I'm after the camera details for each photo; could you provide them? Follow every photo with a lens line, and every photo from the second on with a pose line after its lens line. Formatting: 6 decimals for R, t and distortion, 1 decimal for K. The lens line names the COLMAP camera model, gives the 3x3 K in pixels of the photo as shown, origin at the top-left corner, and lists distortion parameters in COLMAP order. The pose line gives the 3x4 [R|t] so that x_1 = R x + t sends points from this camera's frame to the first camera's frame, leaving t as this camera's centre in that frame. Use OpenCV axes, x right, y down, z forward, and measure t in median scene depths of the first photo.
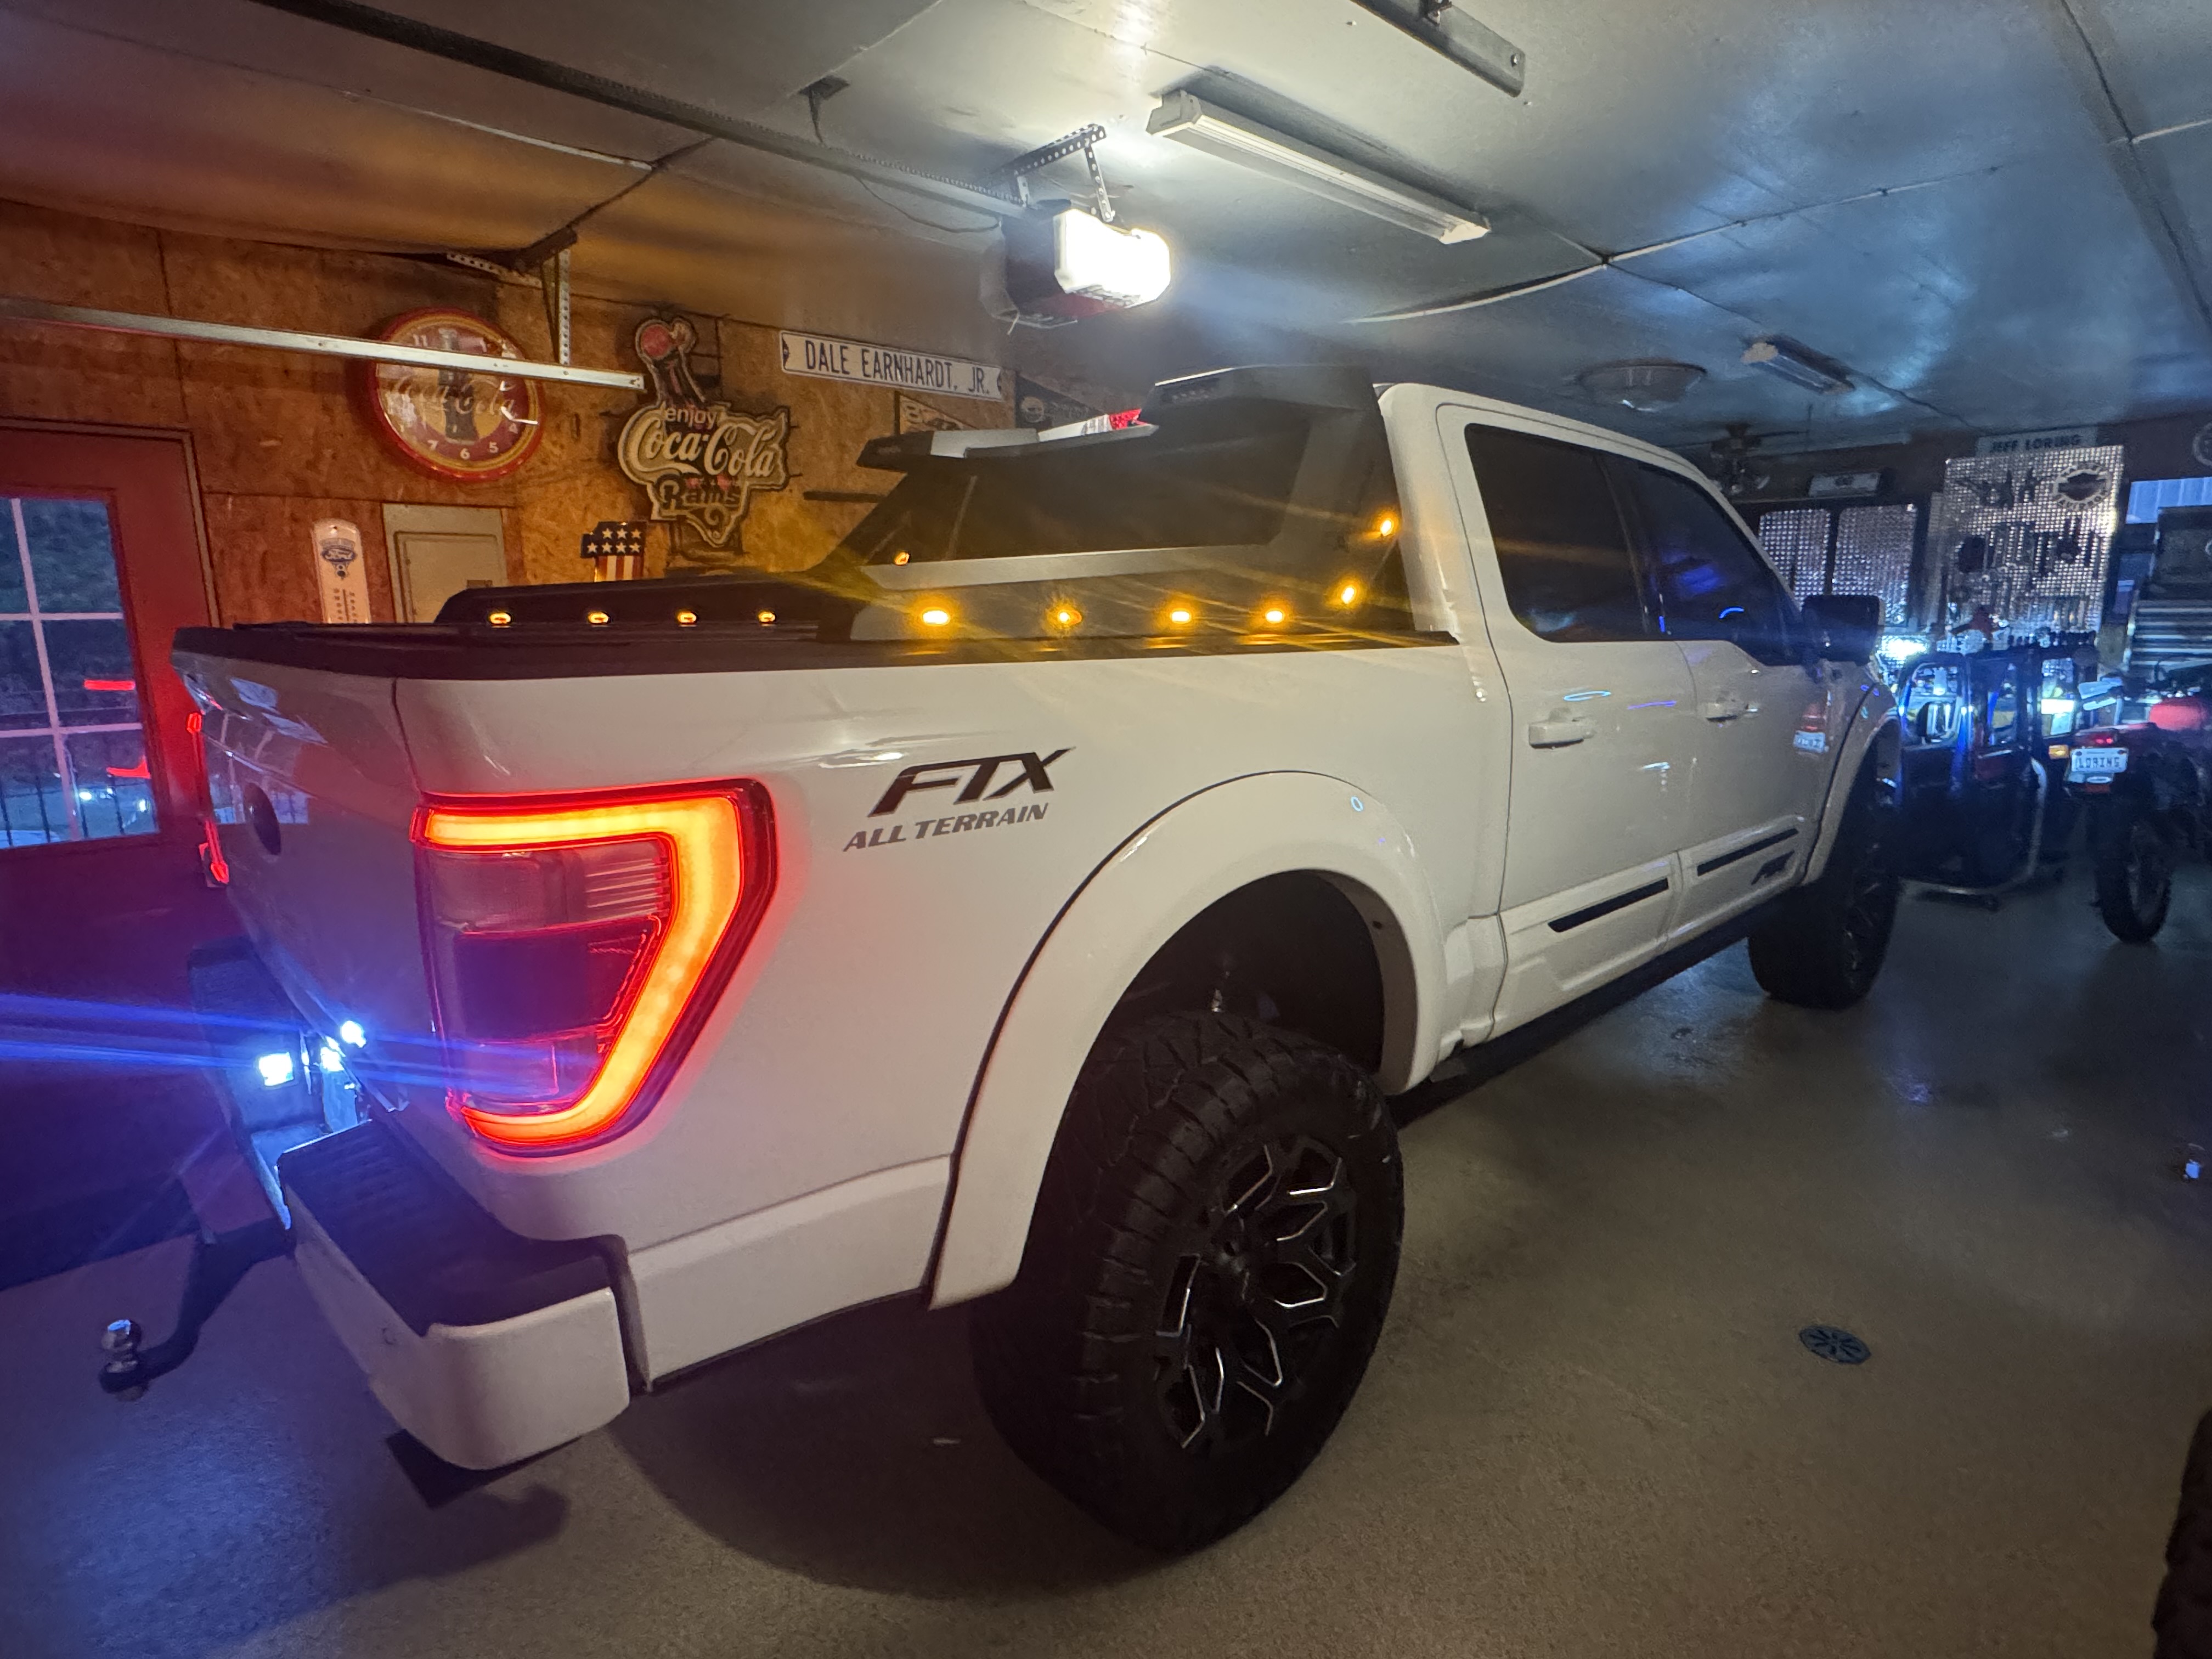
lens RADIAL K [[1156.5, 0, 1118.3], [0, 1156.5, 837.5], [0, 0, 1]] dist [-0.004185, -0.000457]
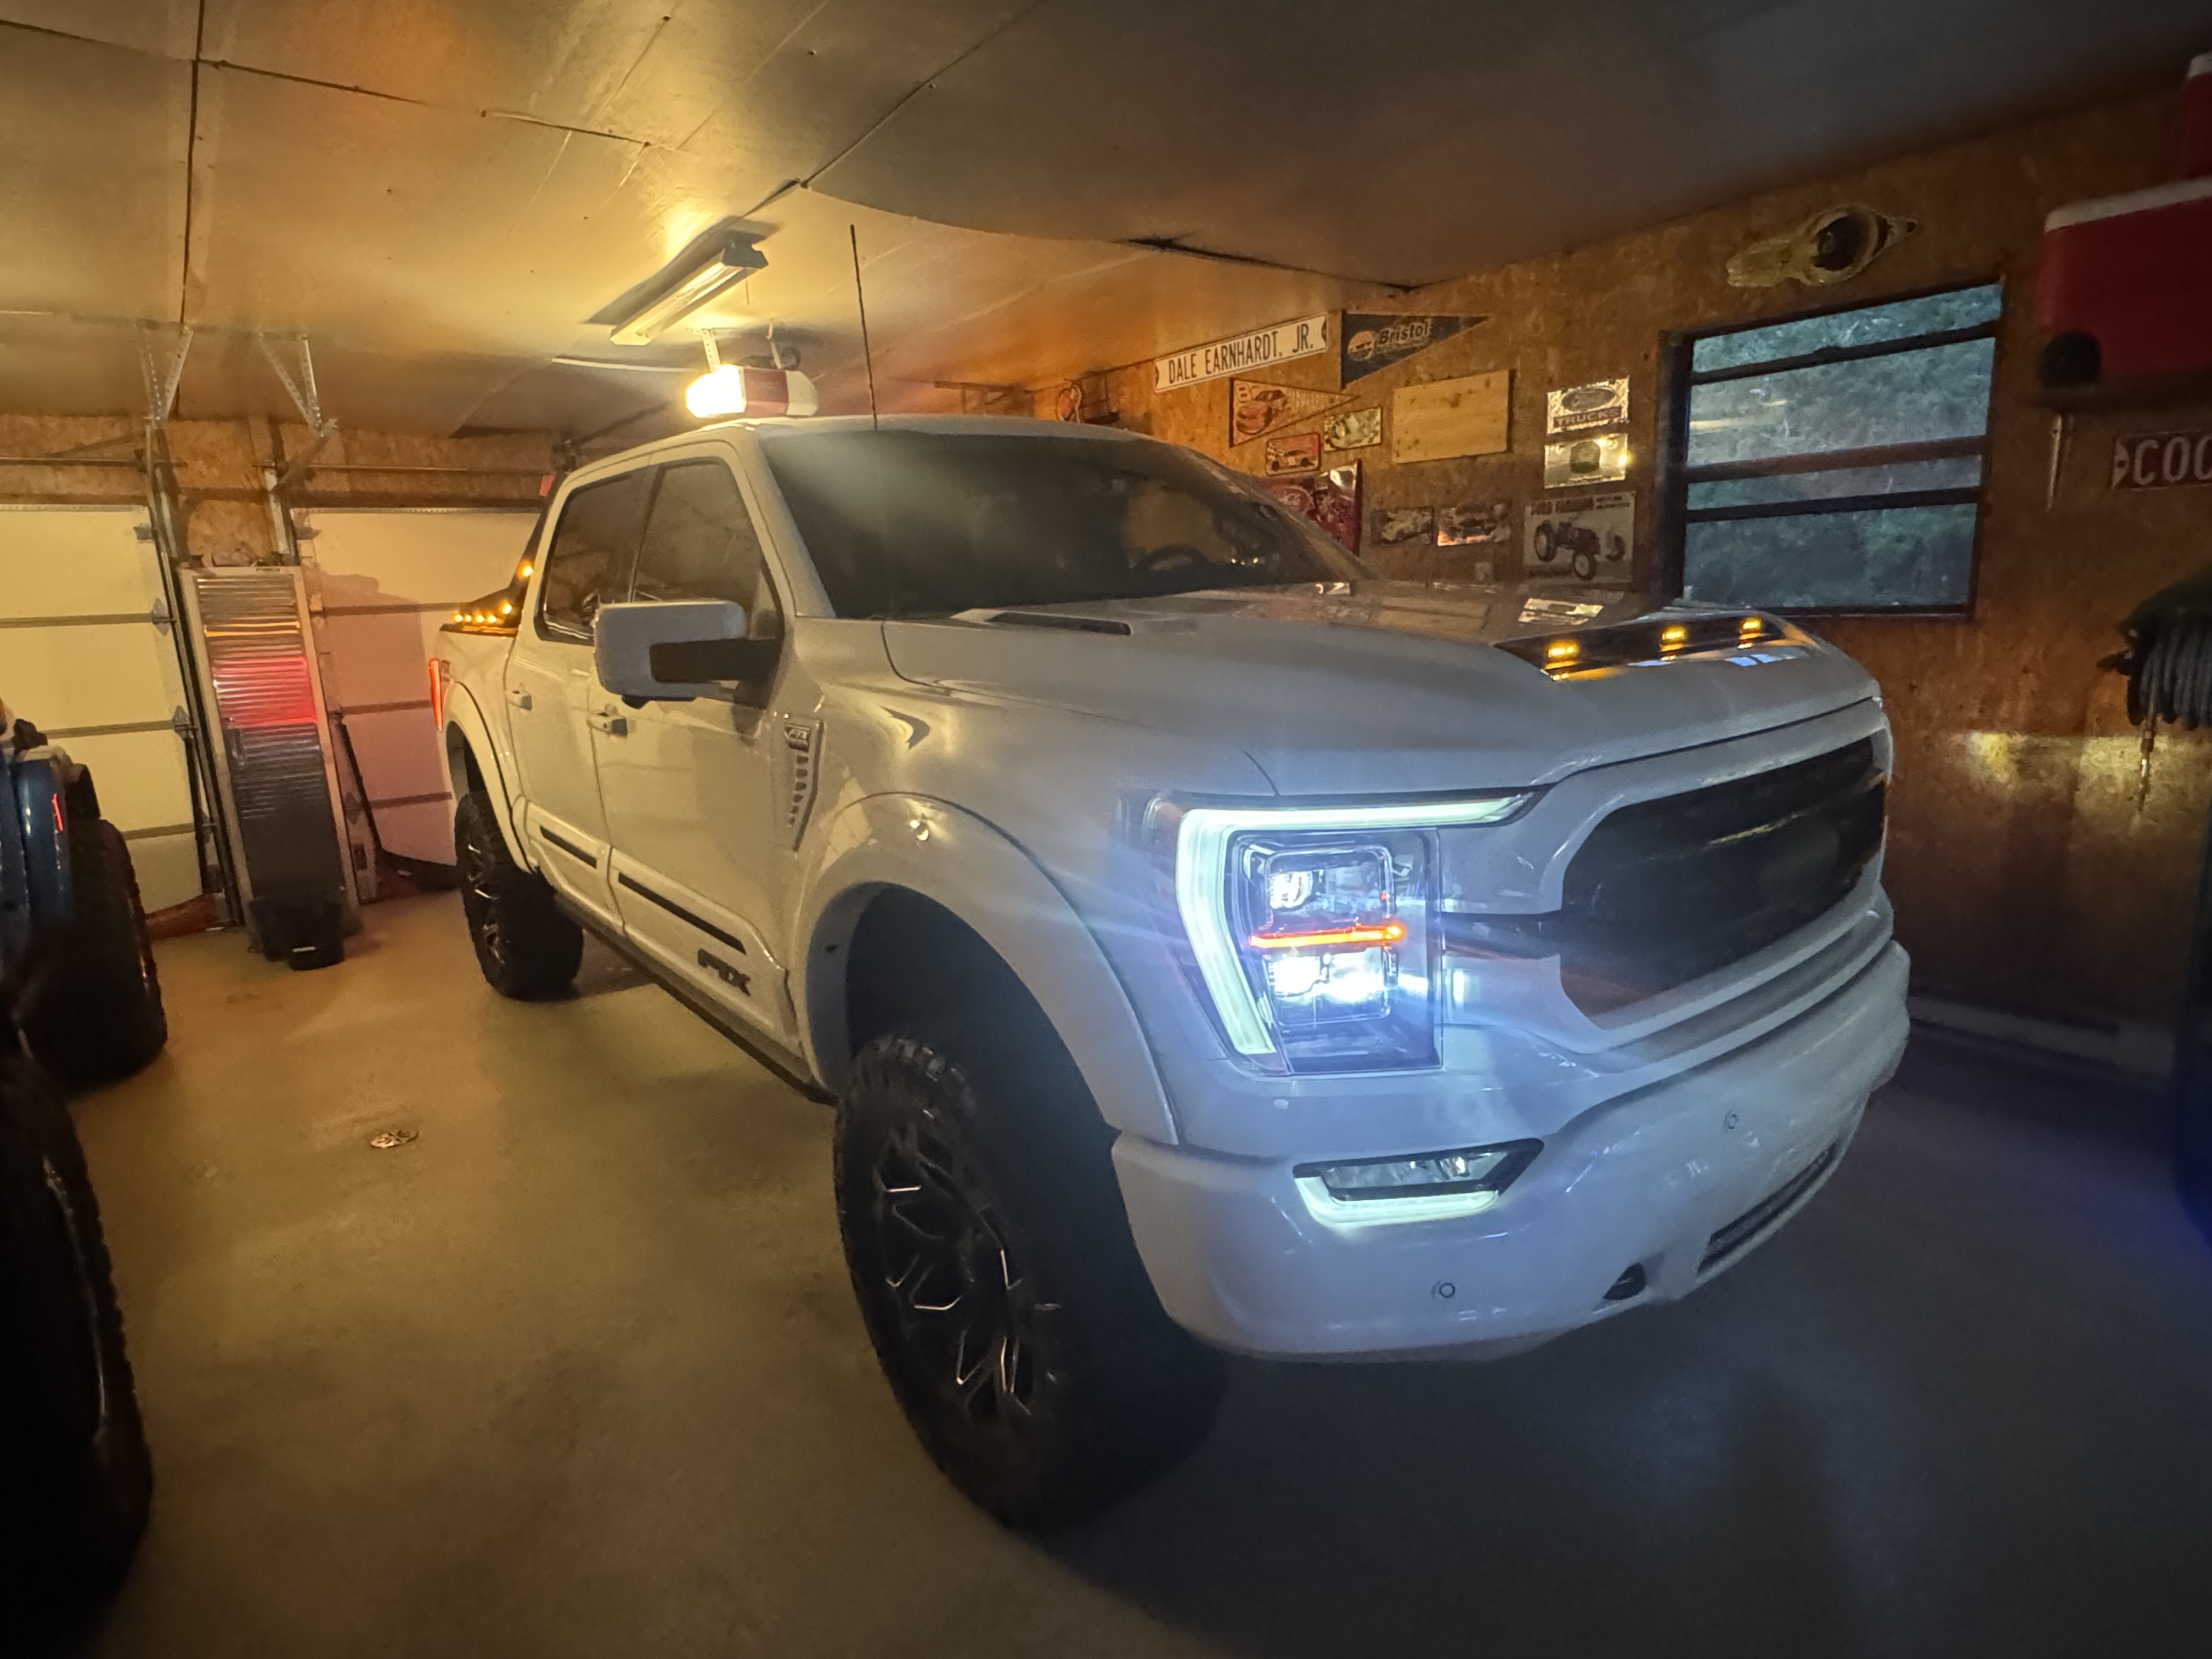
lens RADIAL K [[1156.5, 0, 1109.0], [0, 1156.5, 831.2], [0, 0, 1]] dist [-0.004185, -0.000457]
pose [[-0.092073, 0.217400, -0.971730, 0.981282], [-0.154423, 0.960952, 0.229620, -0.206432], [0.983705, 0.171199, -0.054906, 1.020347]]
